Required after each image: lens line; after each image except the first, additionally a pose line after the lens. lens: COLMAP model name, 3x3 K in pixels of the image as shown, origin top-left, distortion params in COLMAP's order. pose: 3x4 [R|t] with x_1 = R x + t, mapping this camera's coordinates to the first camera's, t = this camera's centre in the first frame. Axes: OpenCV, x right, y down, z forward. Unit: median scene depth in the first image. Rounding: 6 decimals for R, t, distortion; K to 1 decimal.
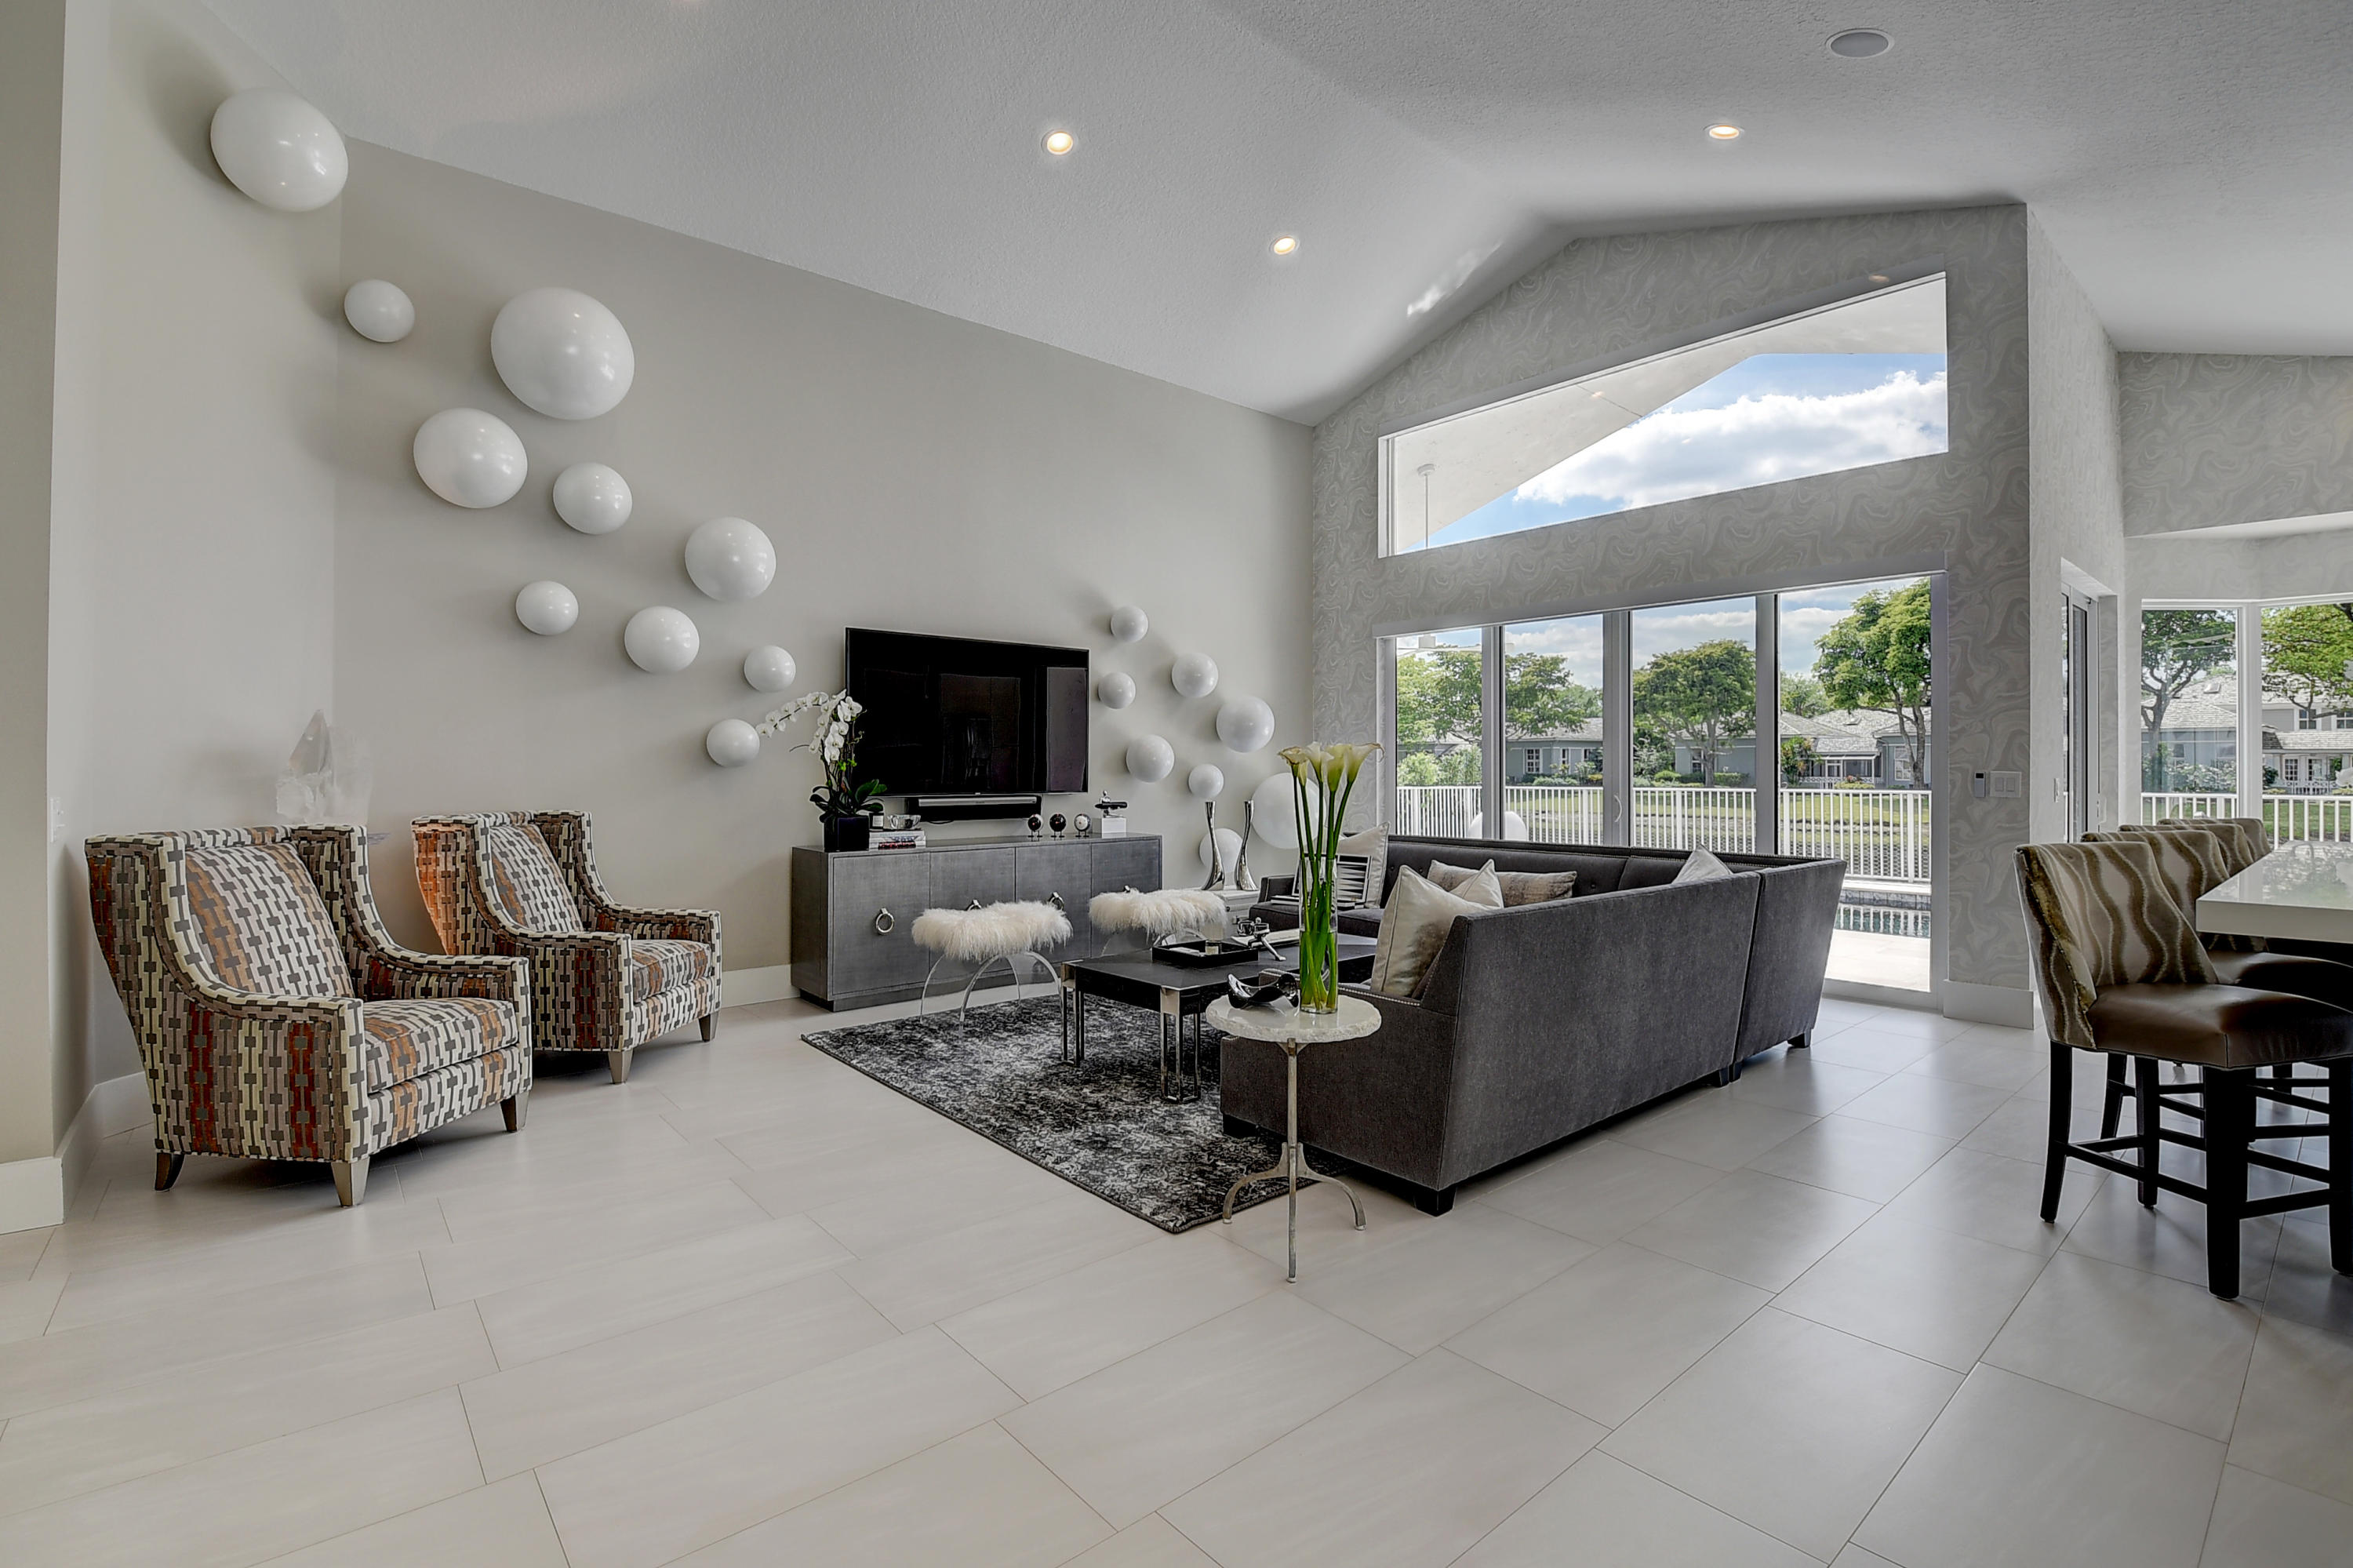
lens RADIAL K [[1055.9, 0, 1175.4], [0, 1055.9, 755.6], [0, 0, 1]] dist [0.012944, -0.022894]
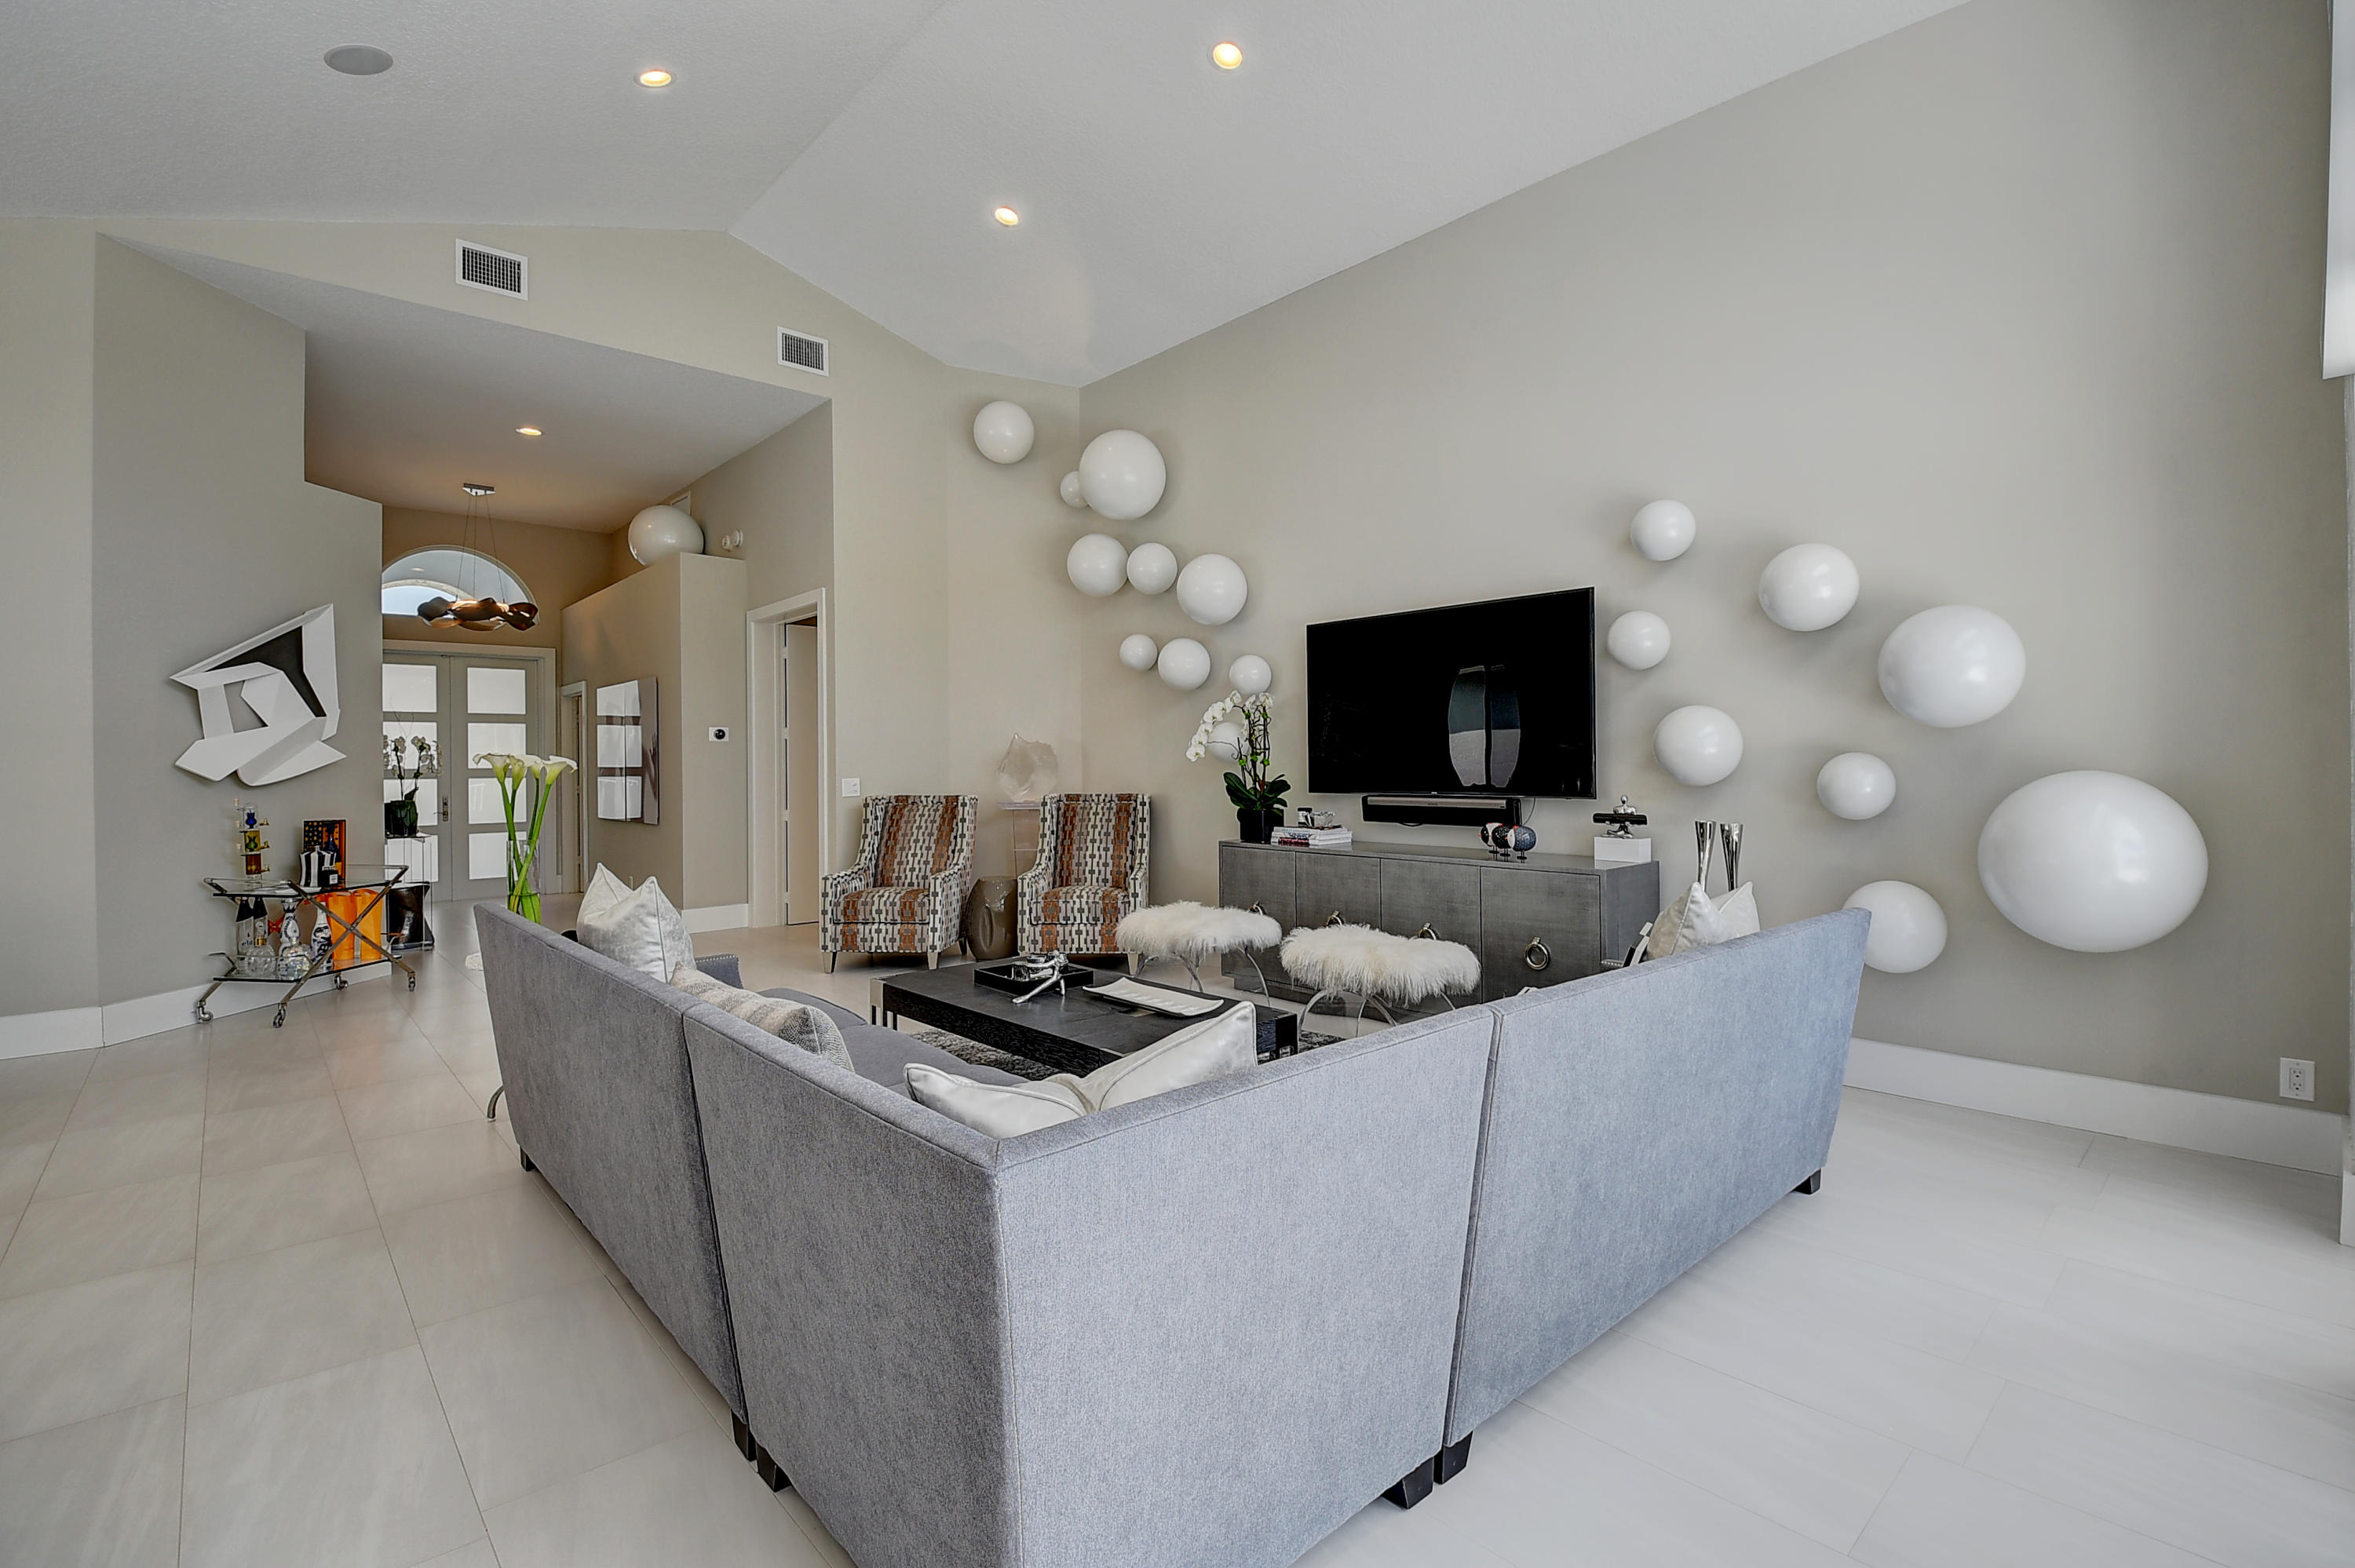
lens RADIAL K [[1056.6, 0, 1176.4], [0, 1056.6, 755.6], [0, 0, 1]] dist [0.012944, -0.022894]
pose [[0.023581, -0.007488, -0.999694, 0.779574], [0.018561, 0.999803, -0.007051, 0.009602], [0.999550, -0.018389, 0.023715, 0.941231]]
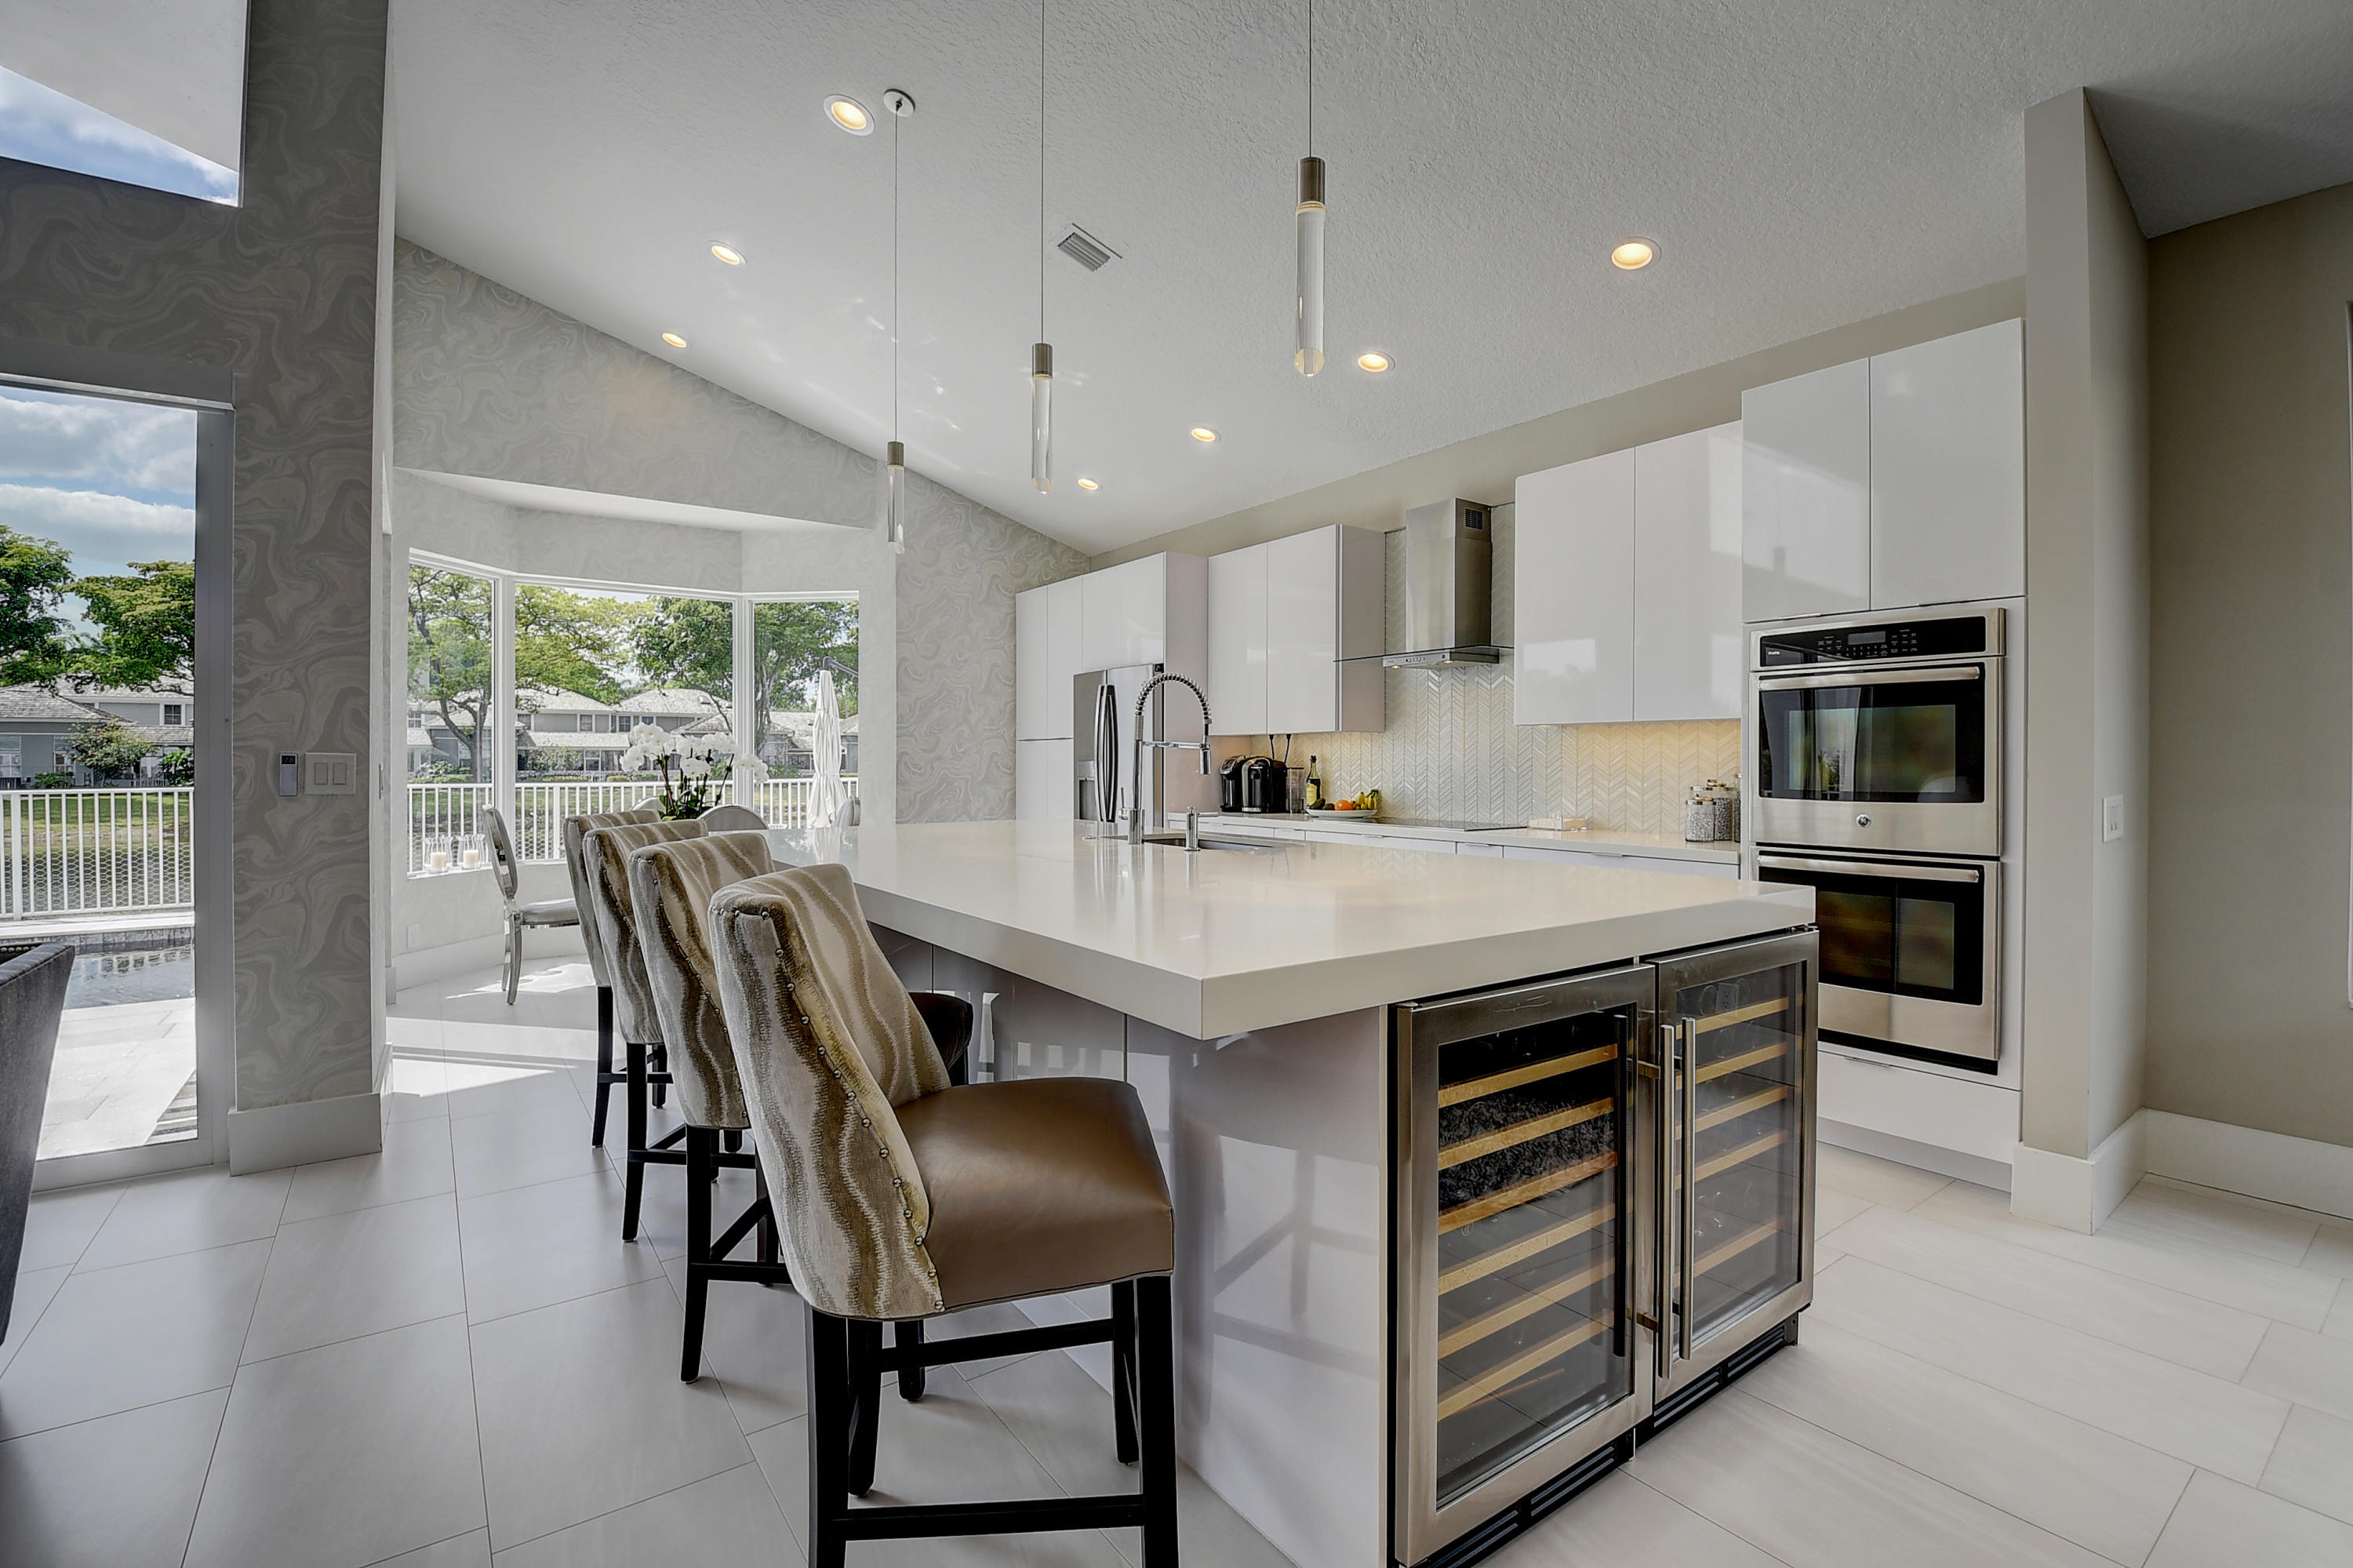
lens RADIAL K [[1052.6, 0, 1179.8], [0, 1052.6, 767.5], [0, 0, 1]] dist [-0.032987, -0.000320]
pose [[0.075564, -0.006614, 0.997119, 0.210565], [-0.009676, 0.999926, 0.007366, 0.013911], [-0.997094, -0.010204, 0.075494, 0.437985]]
